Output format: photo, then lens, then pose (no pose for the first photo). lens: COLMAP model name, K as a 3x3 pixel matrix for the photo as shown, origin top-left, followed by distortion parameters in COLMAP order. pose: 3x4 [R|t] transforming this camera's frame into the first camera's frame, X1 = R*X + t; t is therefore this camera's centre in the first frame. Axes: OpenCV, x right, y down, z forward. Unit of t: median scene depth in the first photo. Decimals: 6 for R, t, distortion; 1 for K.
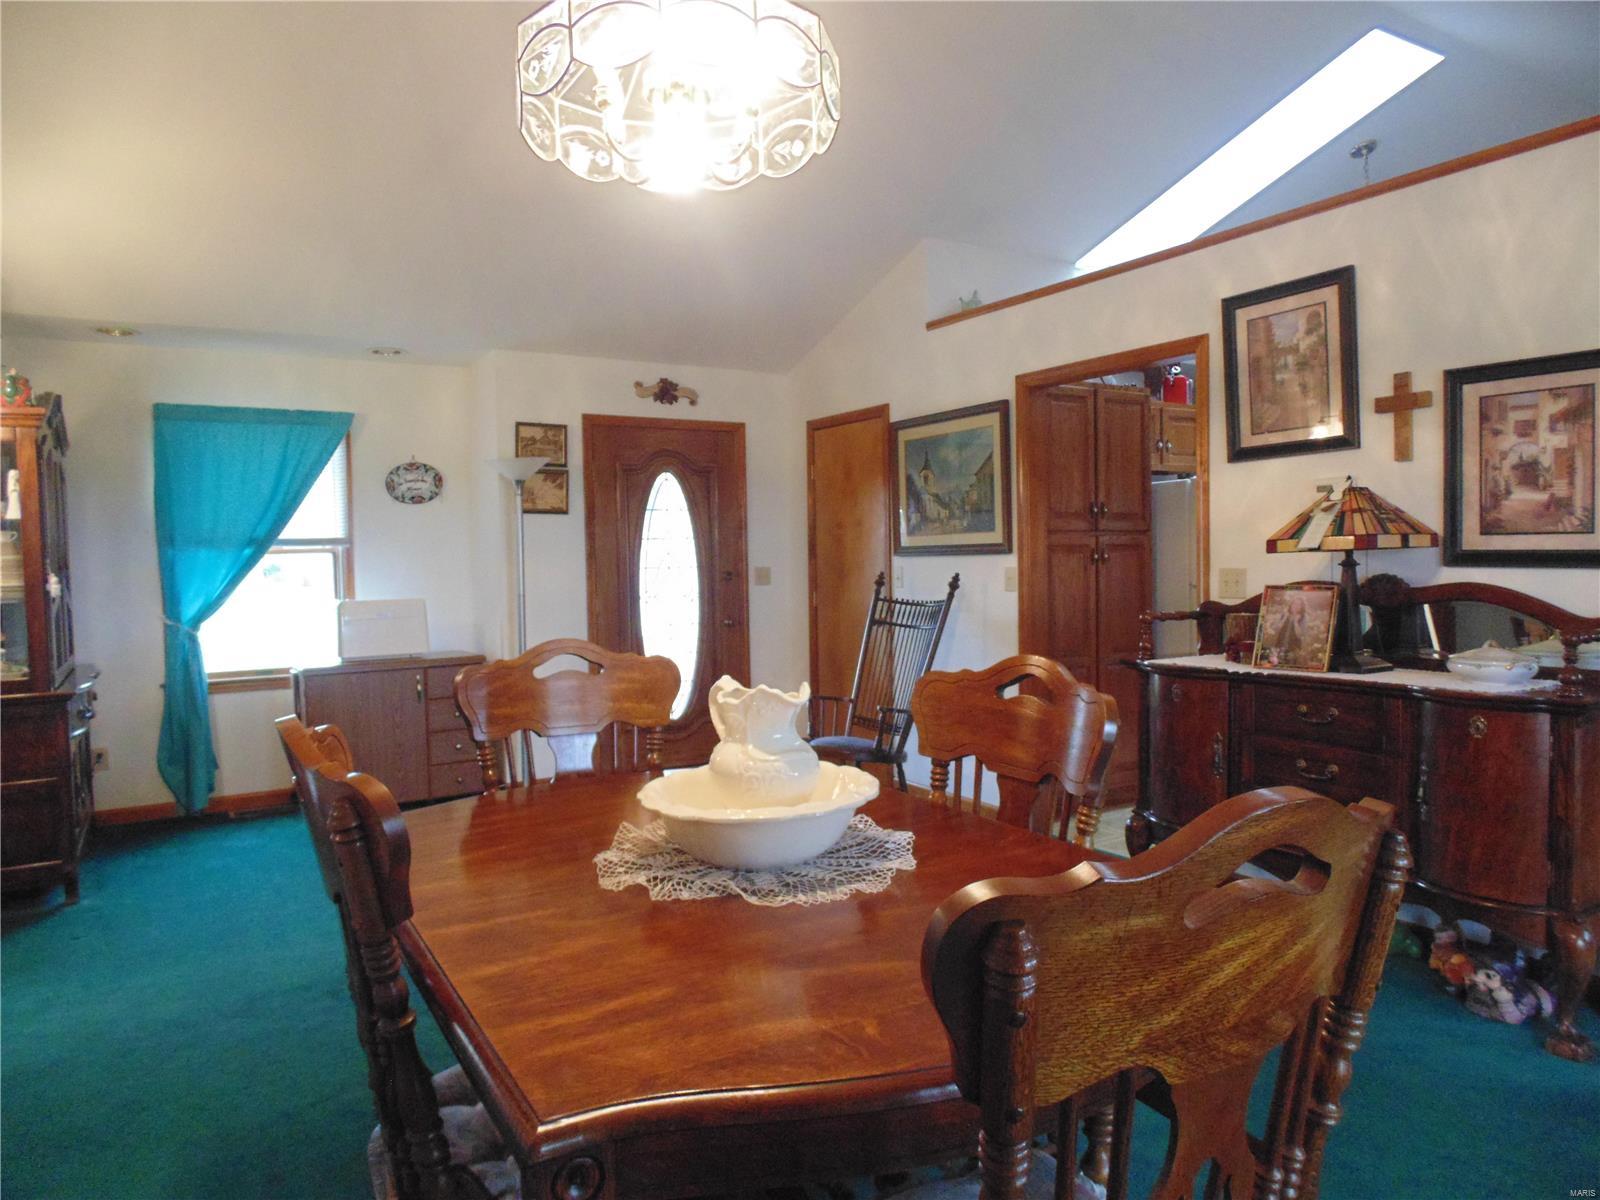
lens RADIAL K [[1053.1, 0, 799.3], [0, 1053.1, 593.9], [0, 0, 1]] dist [-0.020556, 0.003055]
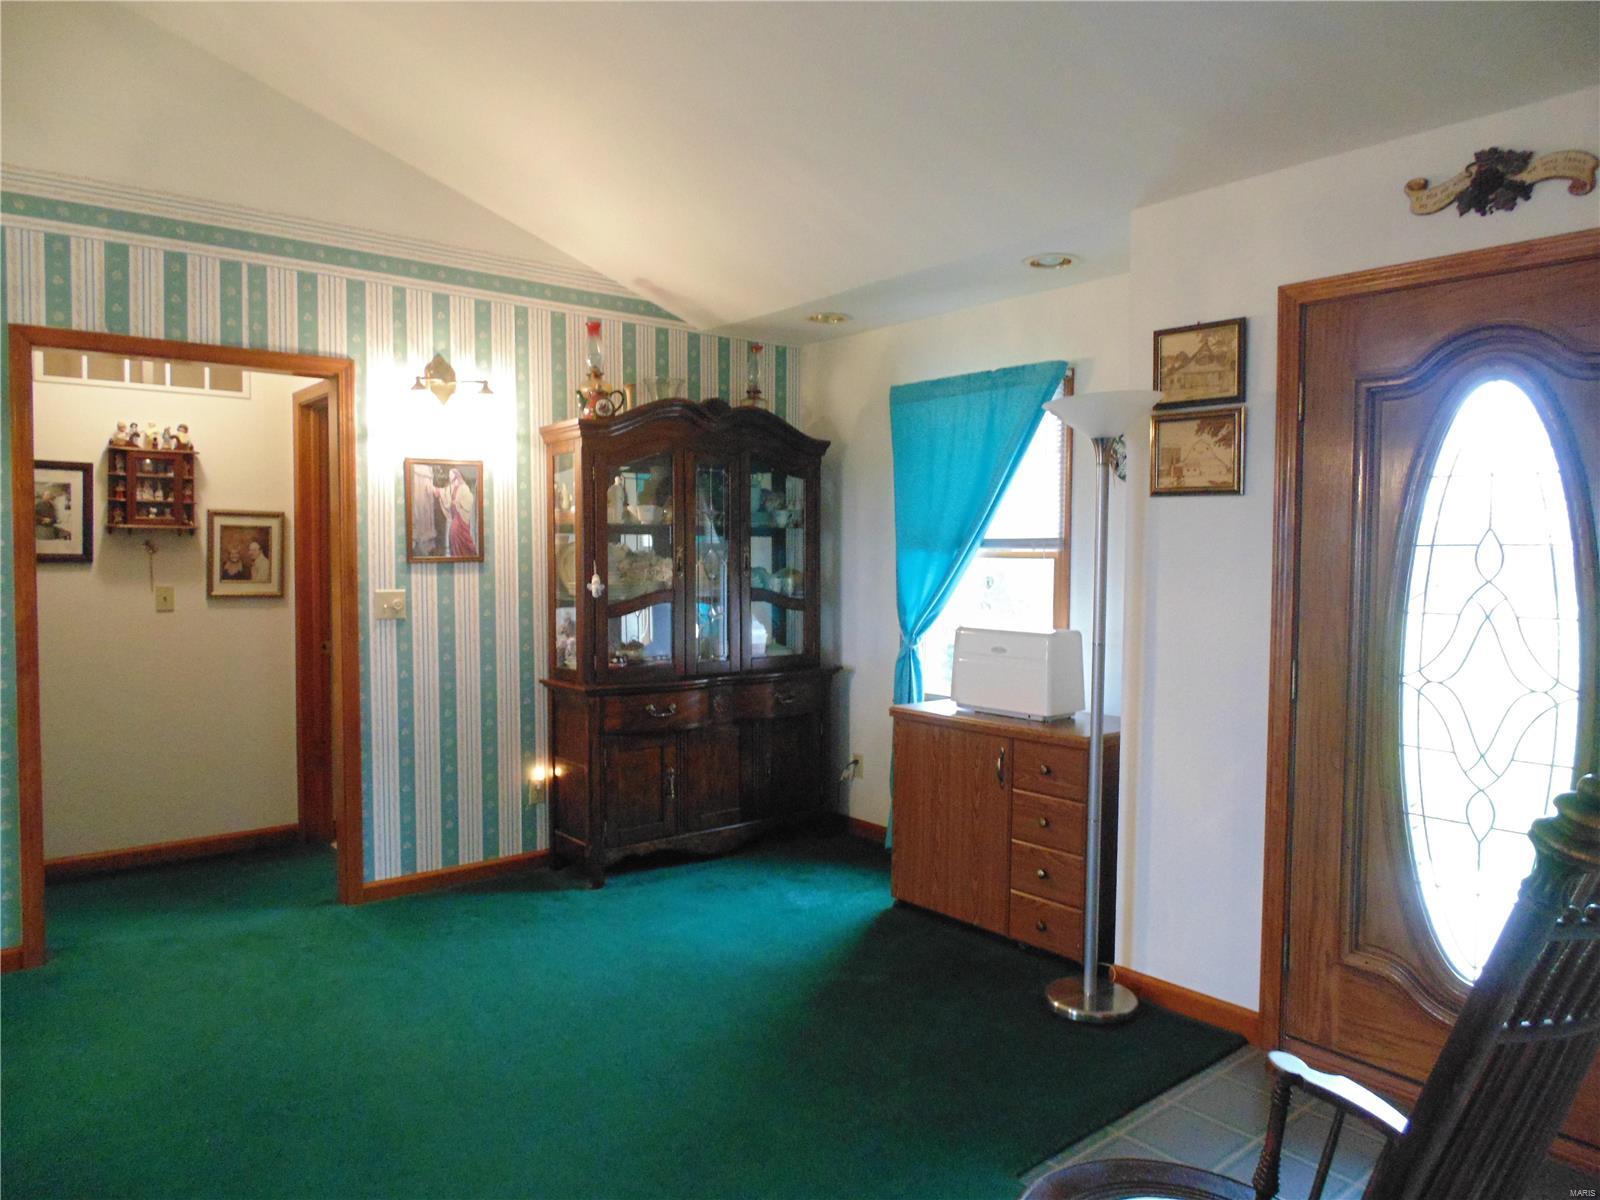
lens RADIAL K [[1053.1, 0, 792.2], [0, 1053.1, 593.0], [0, 0, 1]] dist [-0.020556, 0.003055]
pose [[0.151174, 0.062985, -0.986498, 0.250548], [-0.043365, 0.997430, 0.057037, -0.048705], [0.987555, 0.034157, 0.153517, 0.719168]]
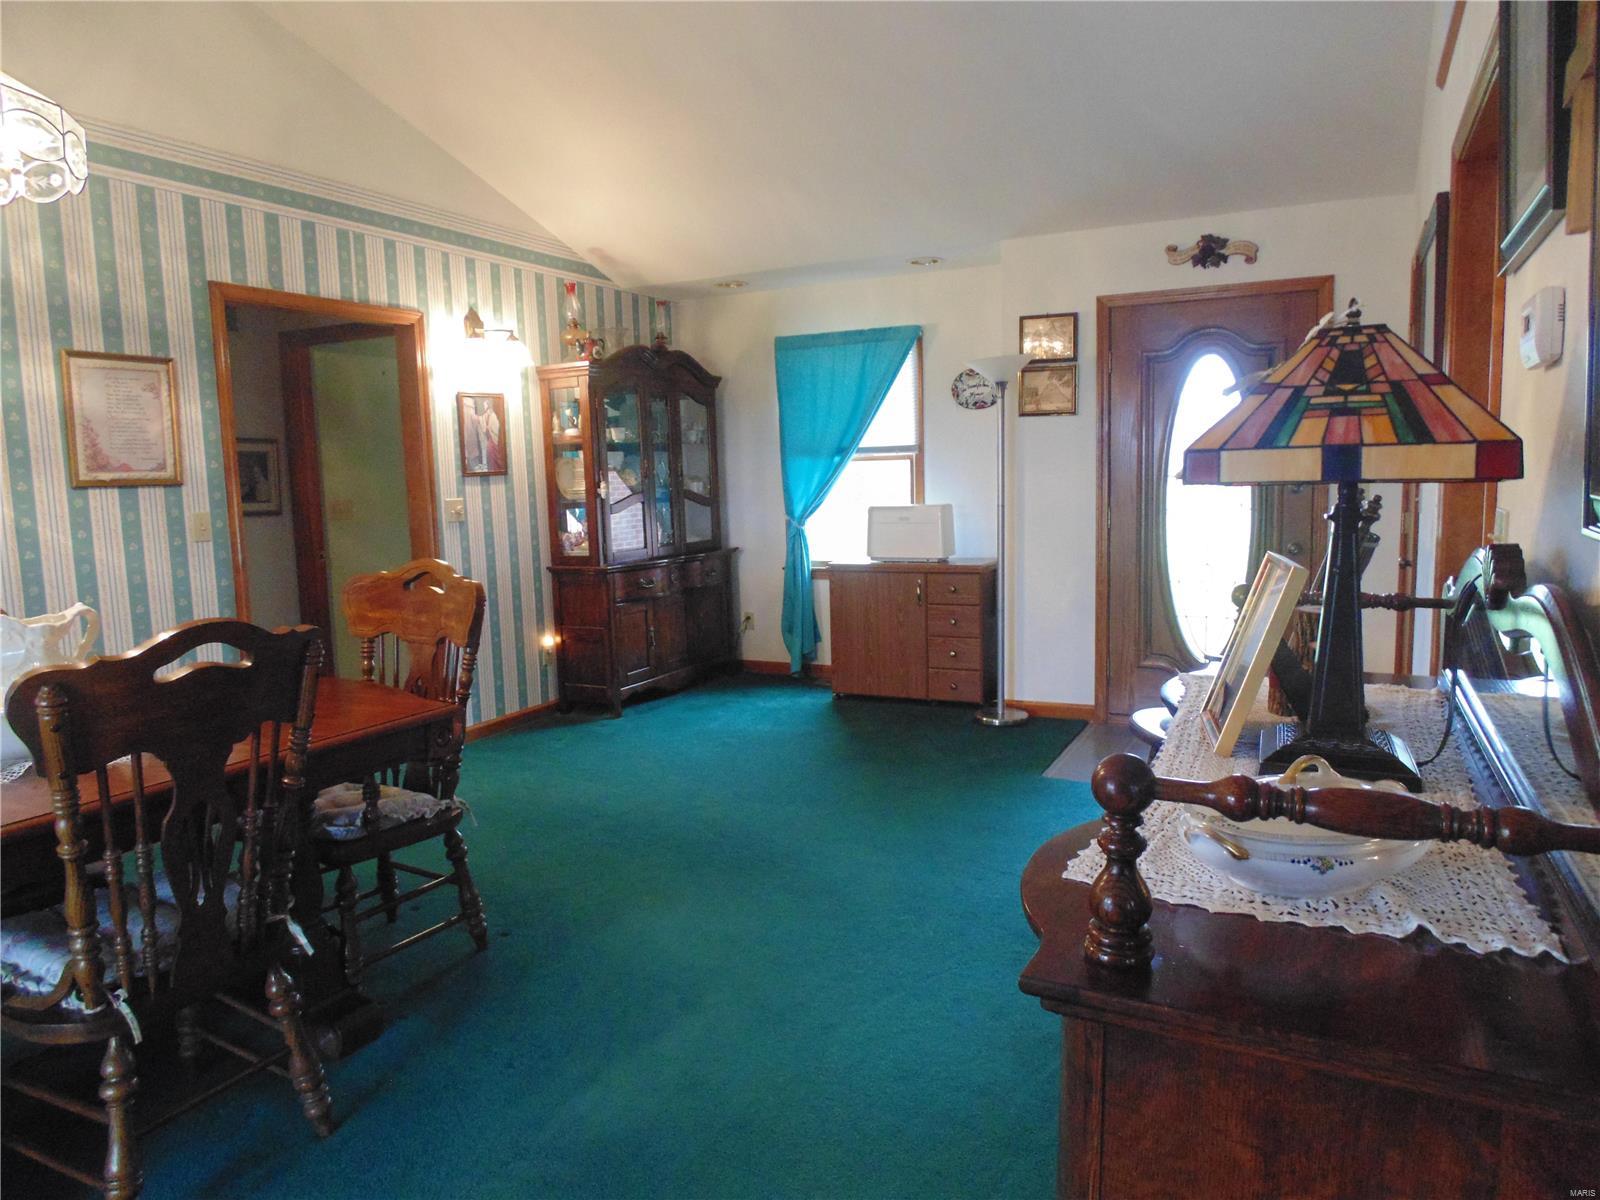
lens RADIAL K [[1053.1, 0, 791.9], [0, 1053.1, 590.6], [0, 0, 1]] dist [-0.020556, 0.003055]
pose [[0.530080, 0.103251, -0.841638, 0.418385], [-0.014730, 0.993530, 0.112607, -0.025057], [0.847820, -0.047293, 0.528171, 0.325574]]
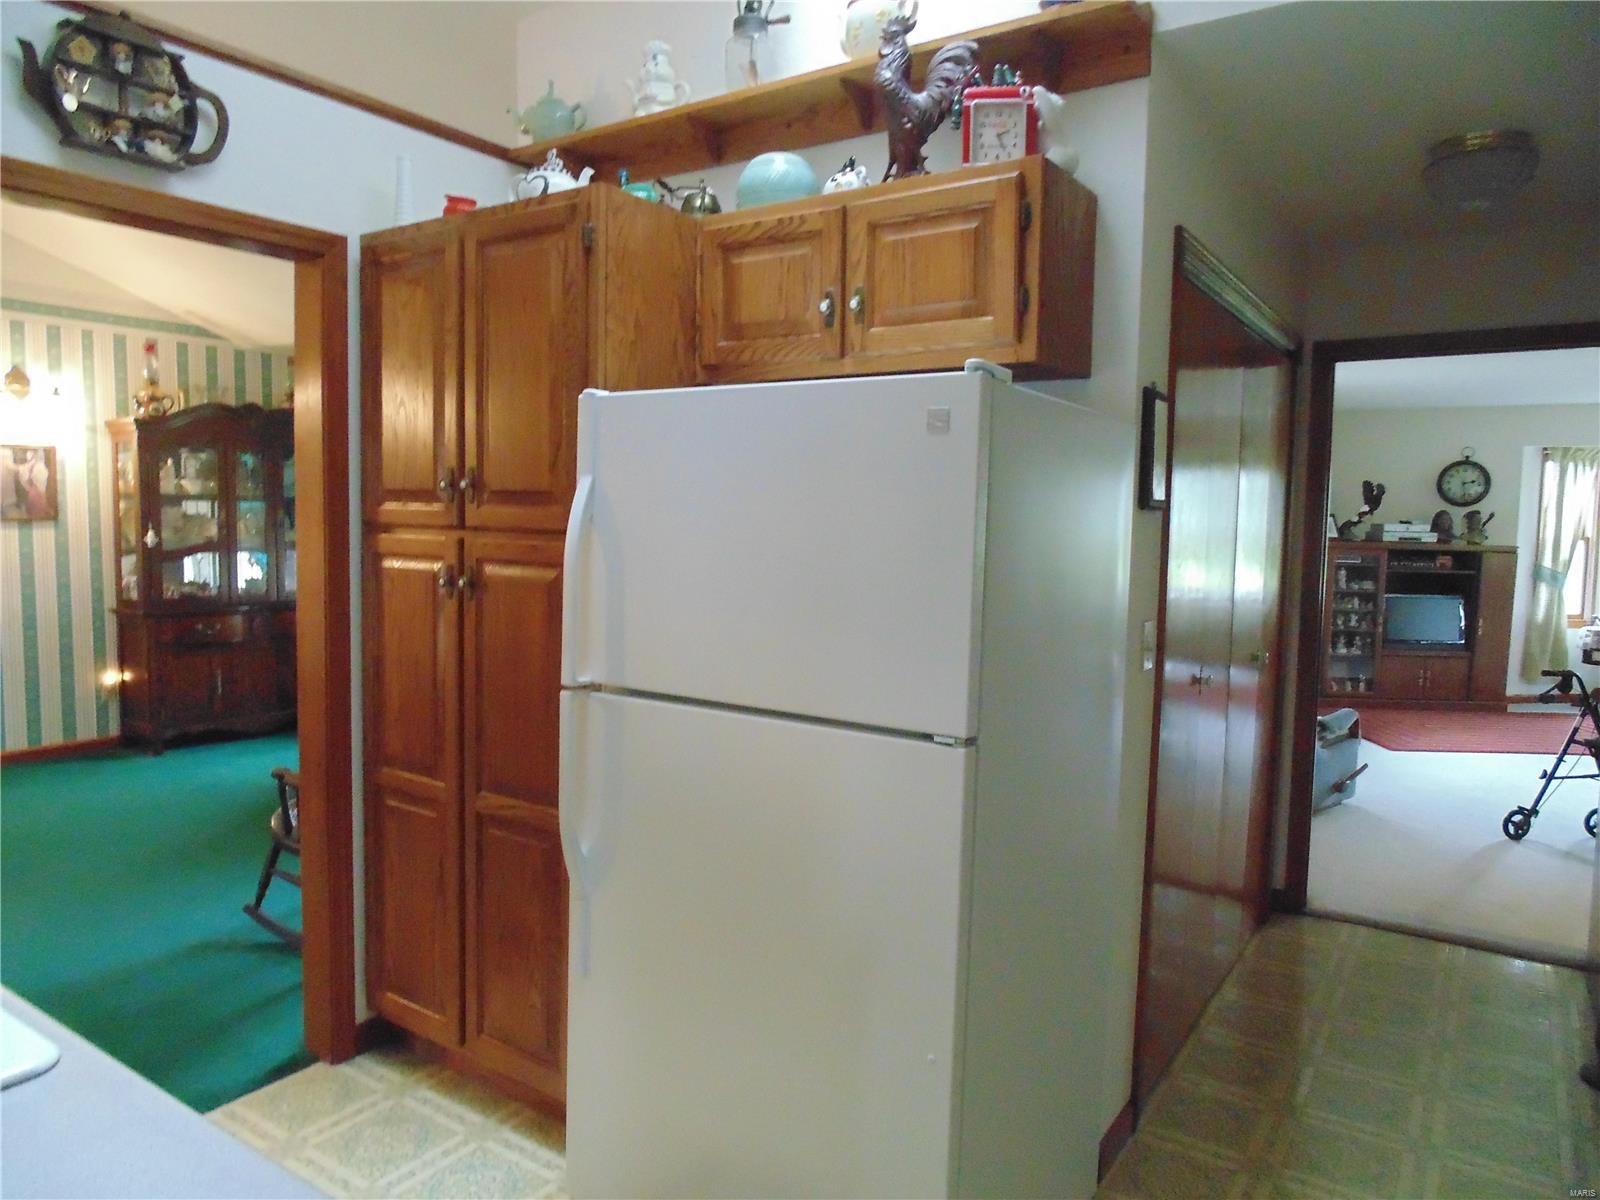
lens RADIAL K [[1053.1, 0, 799.2], [0, 1053.1, 588.4], [0, 0, 1]] dist [-0.020556, 0.003055]
pose [[0.439833, 0.092458, -0.893308, 0.694386], [-0.058883, 0.995515, 0.074044, -0.069974], [0.896147, 0.020033, 0.443304, 0.812136]]
